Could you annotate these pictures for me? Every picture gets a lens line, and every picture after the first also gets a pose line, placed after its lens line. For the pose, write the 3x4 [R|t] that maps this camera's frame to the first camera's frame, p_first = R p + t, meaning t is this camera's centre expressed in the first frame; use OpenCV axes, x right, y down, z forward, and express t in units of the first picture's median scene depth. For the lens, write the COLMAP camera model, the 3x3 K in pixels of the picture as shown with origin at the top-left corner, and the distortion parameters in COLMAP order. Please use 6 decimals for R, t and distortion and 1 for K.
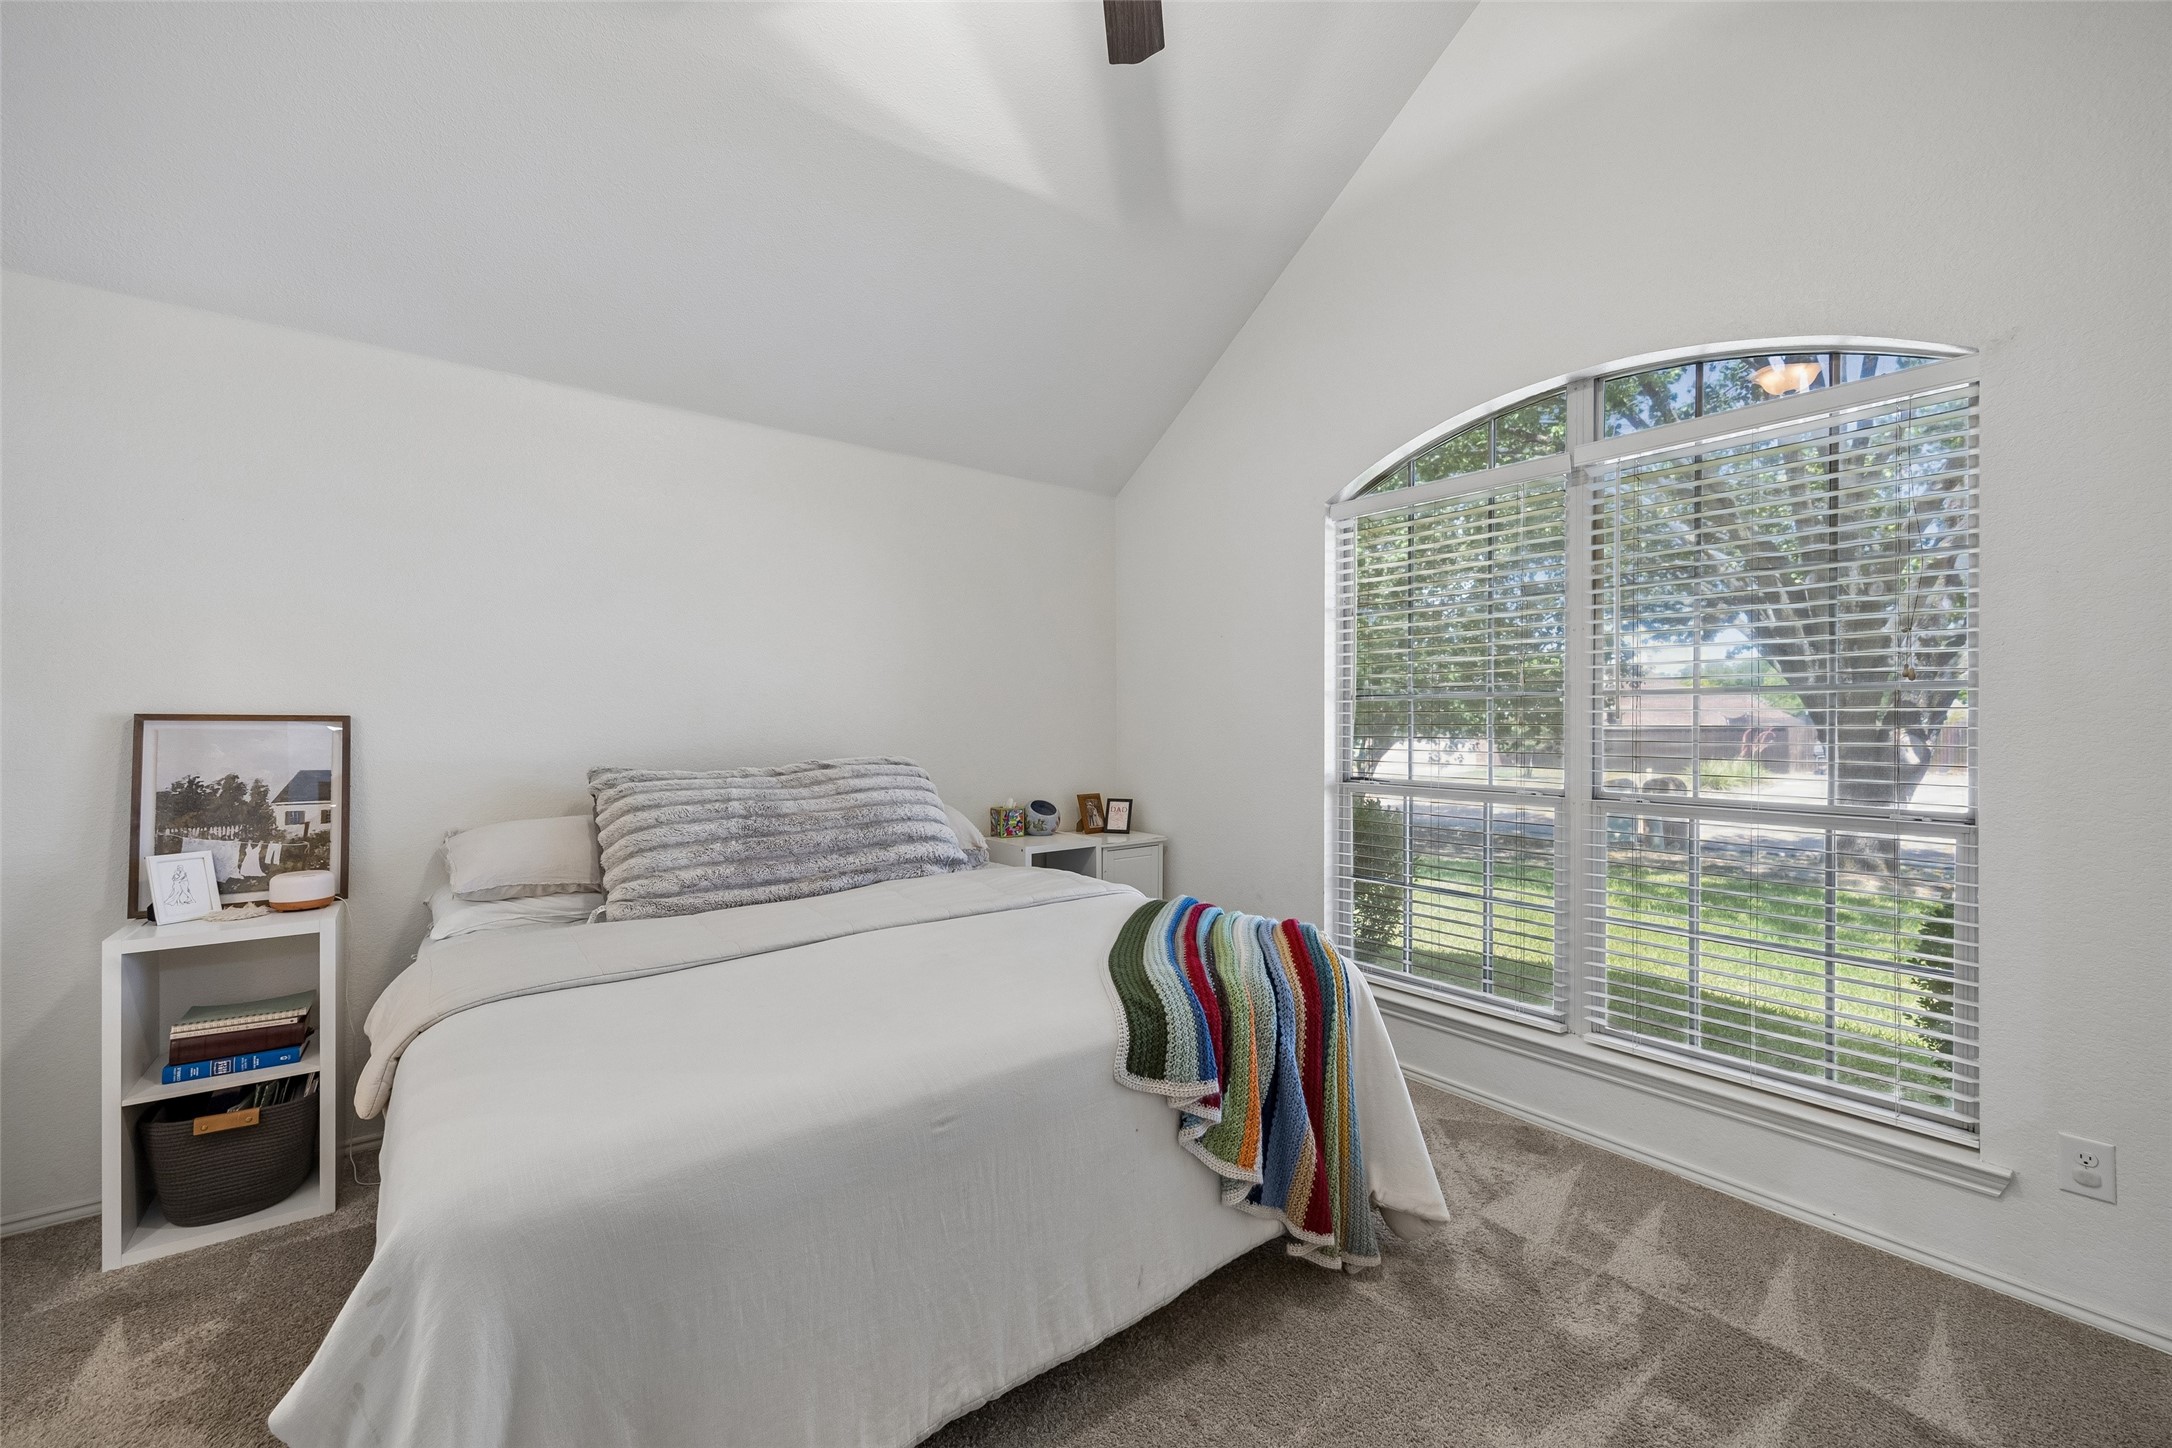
lens RADIAL K [[844.3, 0, 1062.7], [0, 844.3, 715.2], [0, 0, 1]] dist [0.001863, 0.000375]
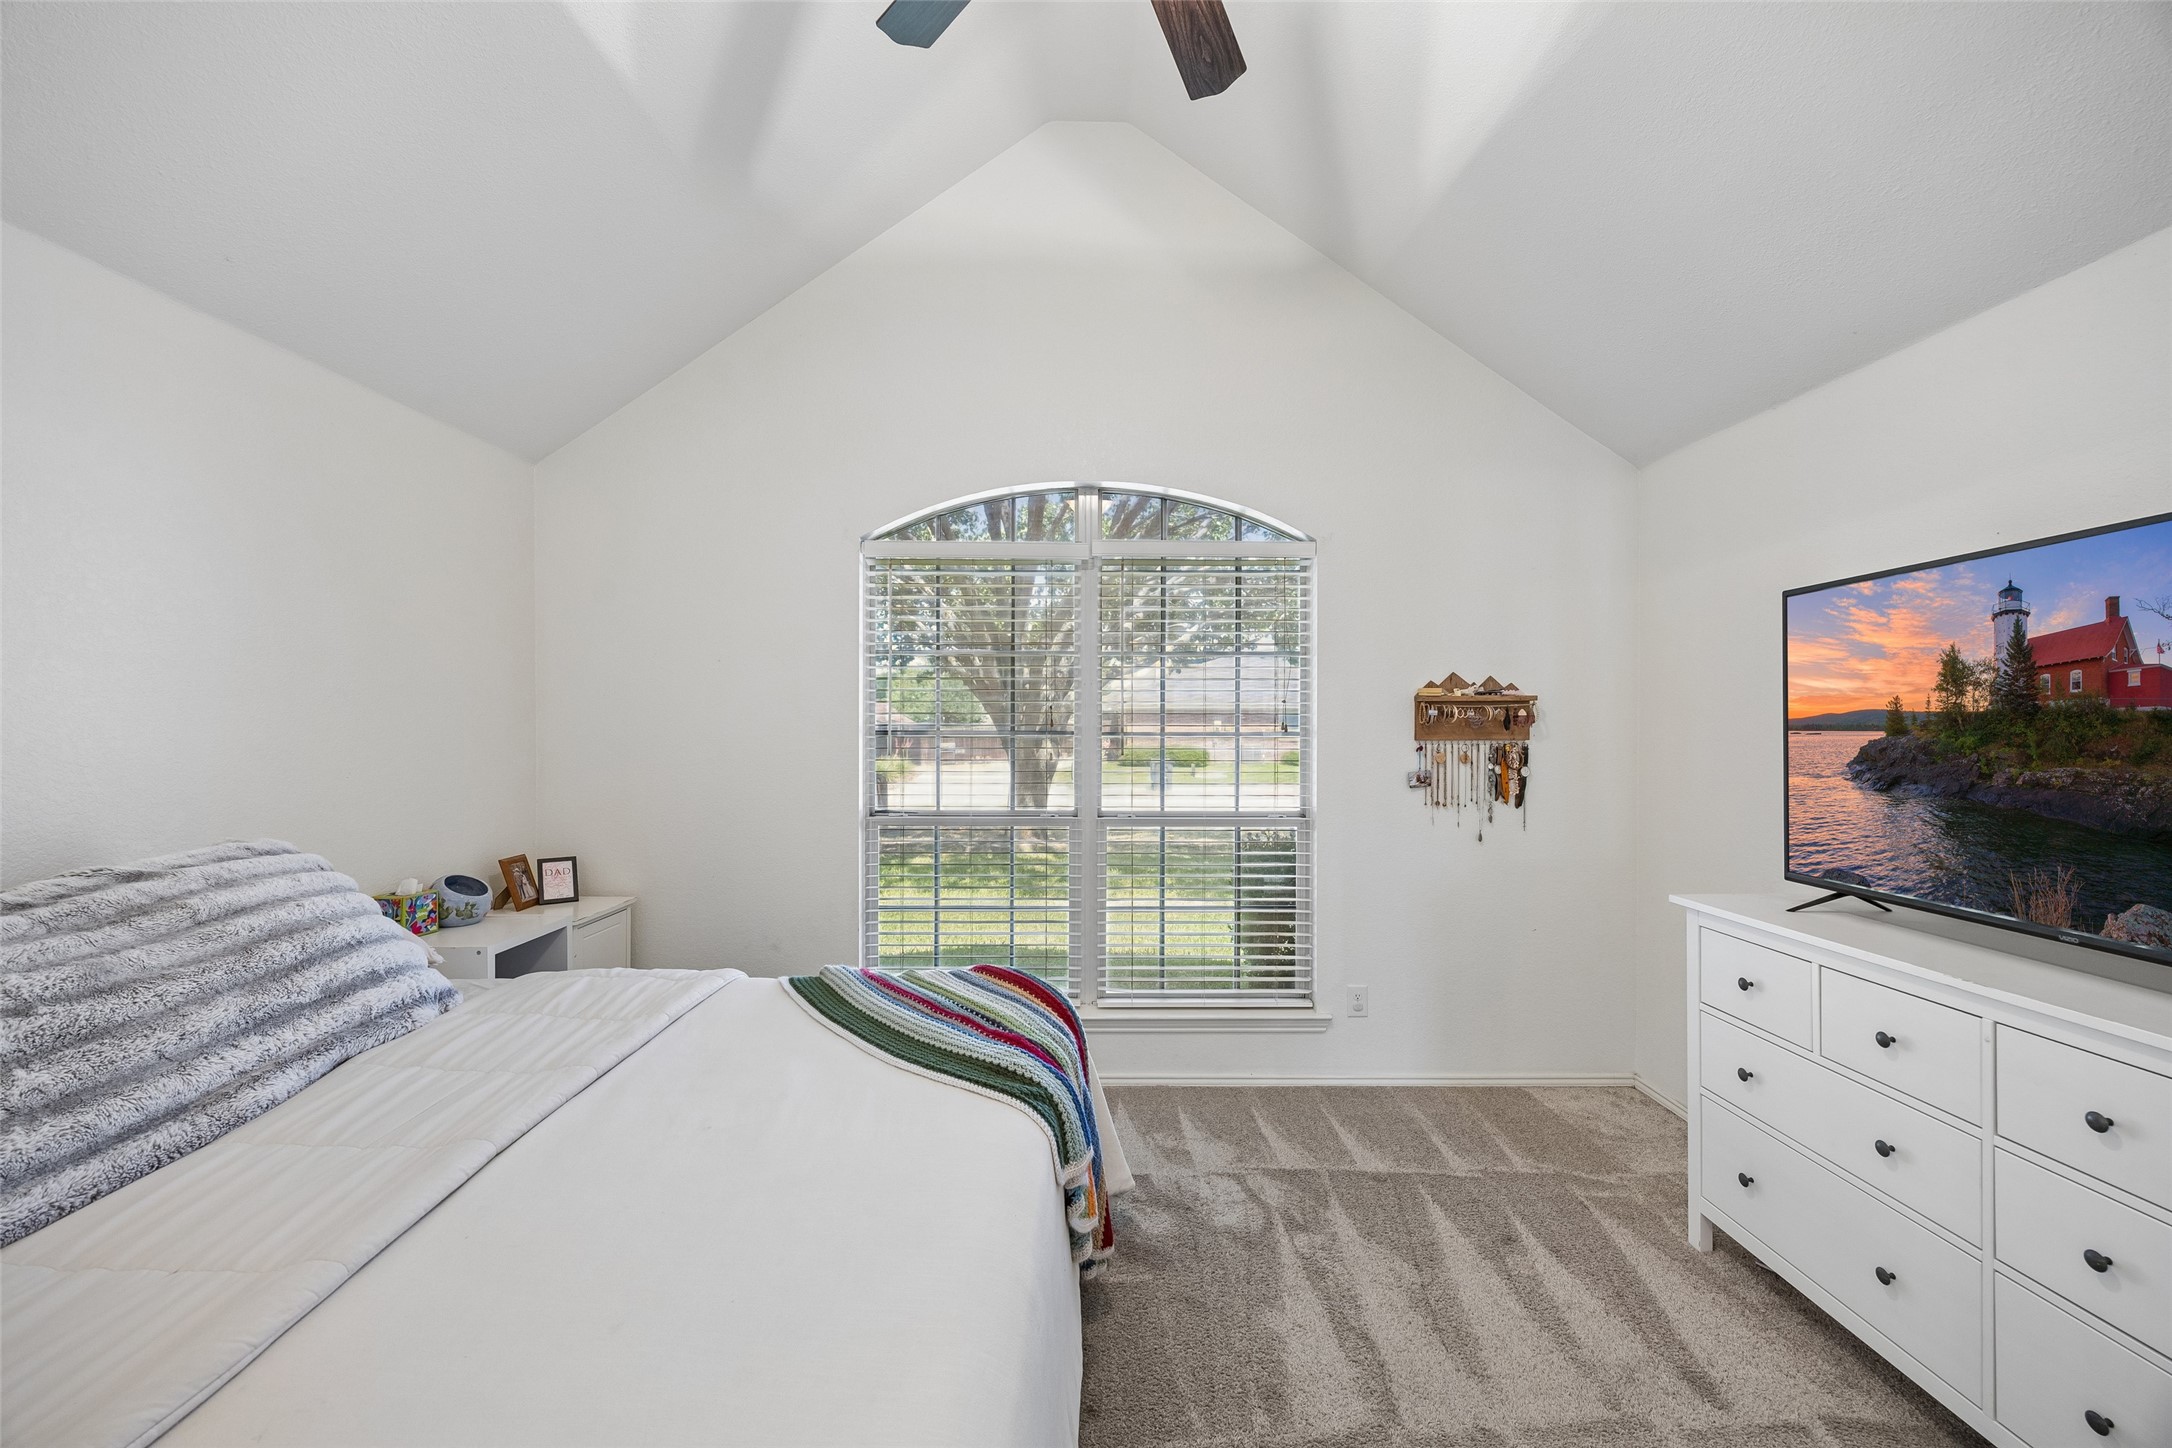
lens RADIAL K [[844.3, 0, 1030.0], [0, 844.3, 715.8], [0, 0, 1]] dist [0.001863, 0.000375]
pose [[0.612888, 0.003514, 0.790162, -0.380284], [-0.004996, 0.999987, -0.000572, -0.045428], [-0.790154, -0.003597, 0.612898, 0.246632]]
